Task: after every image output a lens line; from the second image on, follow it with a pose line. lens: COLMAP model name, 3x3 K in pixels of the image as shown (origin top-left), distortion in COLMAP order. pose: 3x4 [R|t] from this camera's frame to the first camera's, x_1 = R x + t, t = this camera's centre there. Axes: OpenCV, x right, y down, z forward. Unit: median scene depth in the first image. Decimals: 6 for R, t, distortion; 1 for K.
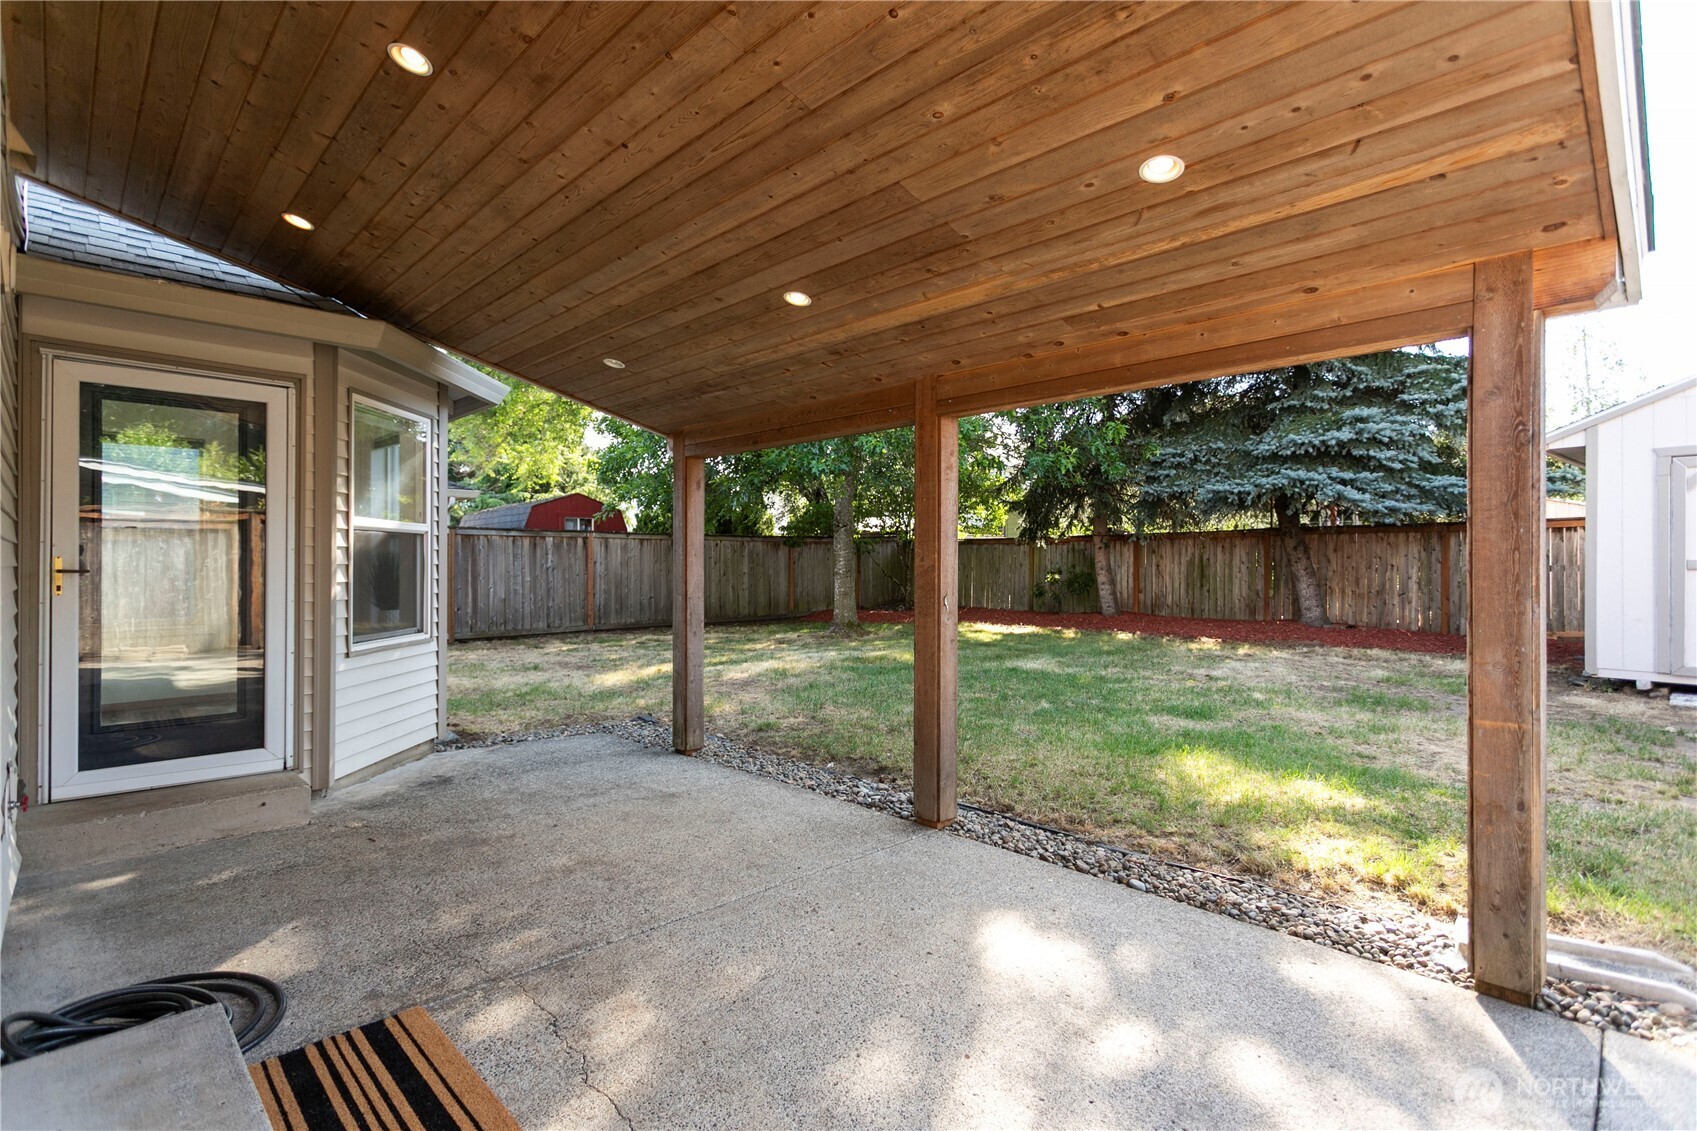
lens RADIAL K [[811.2, 0, 851.7], [0, 811.2, 561.2], [0, 0, 1]] dist [0.002875, 0.001340]
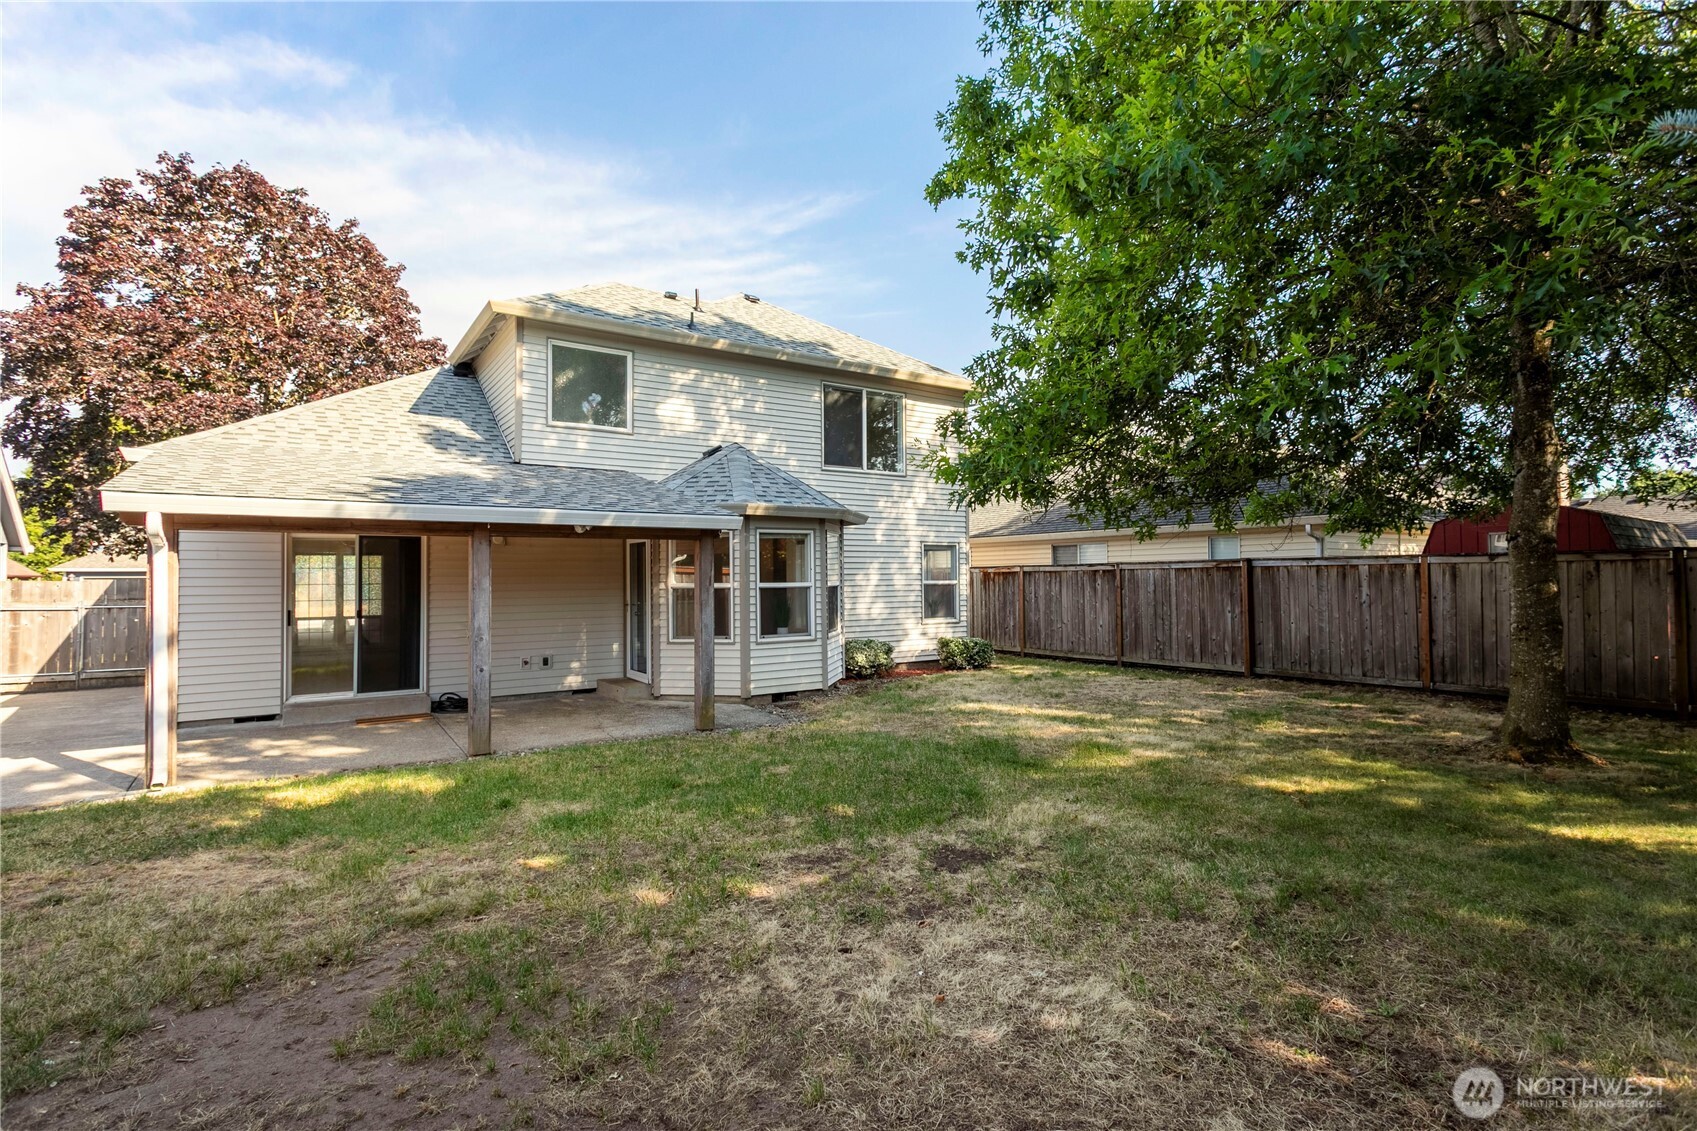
lens RADIAL K [[811.2, 0, 851.7], [0, 811.2, 561.2], [0, 0, 1]] dist [0.002875, 0.001340]
pose [[-0.171335, -0.019194, -0.985026, 1.786367], [0.009489, 0.999732, -0.021131, -0.073184], [0.985167, -0.012967, -0.171106, 2.140963]]
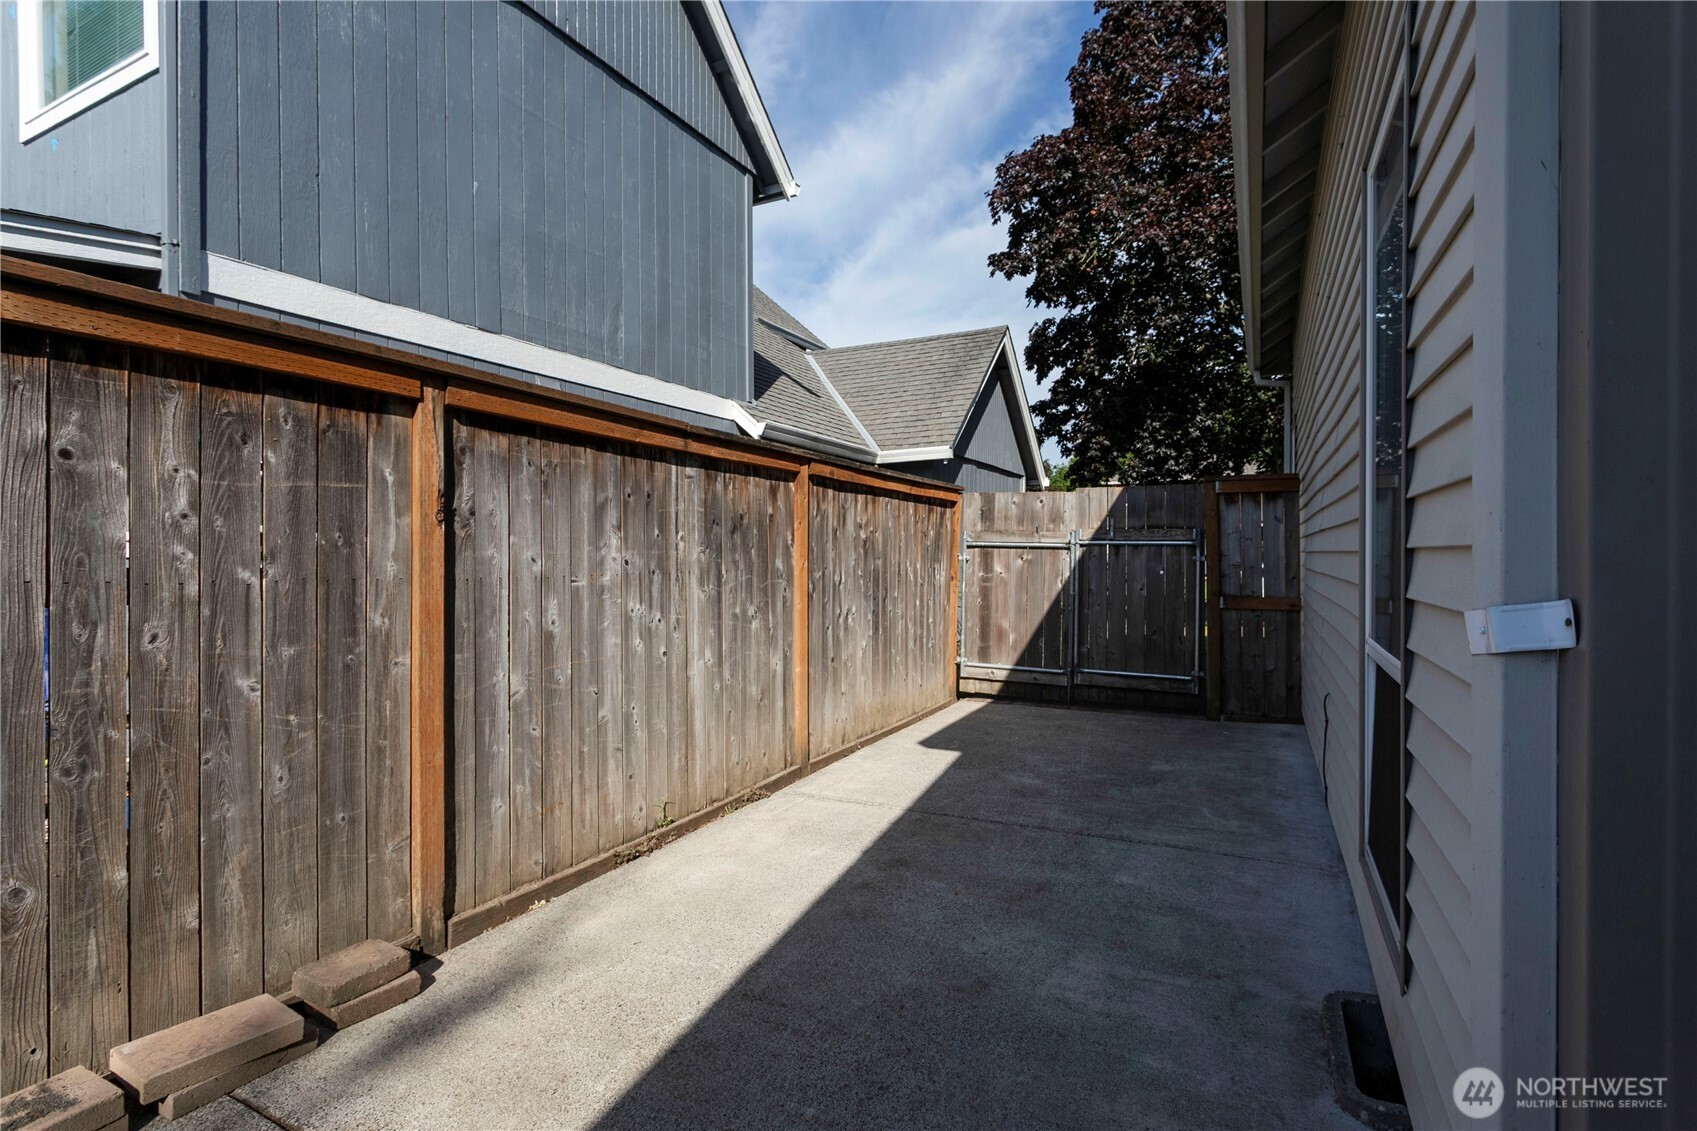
lens RADIAL K [[811.2, 0, 851.7], [0, 811.2, 561.2], [0, 0, 1]] dist [0.002875, 0.001340]
pose [[-0.948305, 0.006177, -0.317299, 0.701648], [0.006270, 0.999980, 0.000727, 0.002452], [0.317297, -0.001300, -0.948325, 0.777104]]
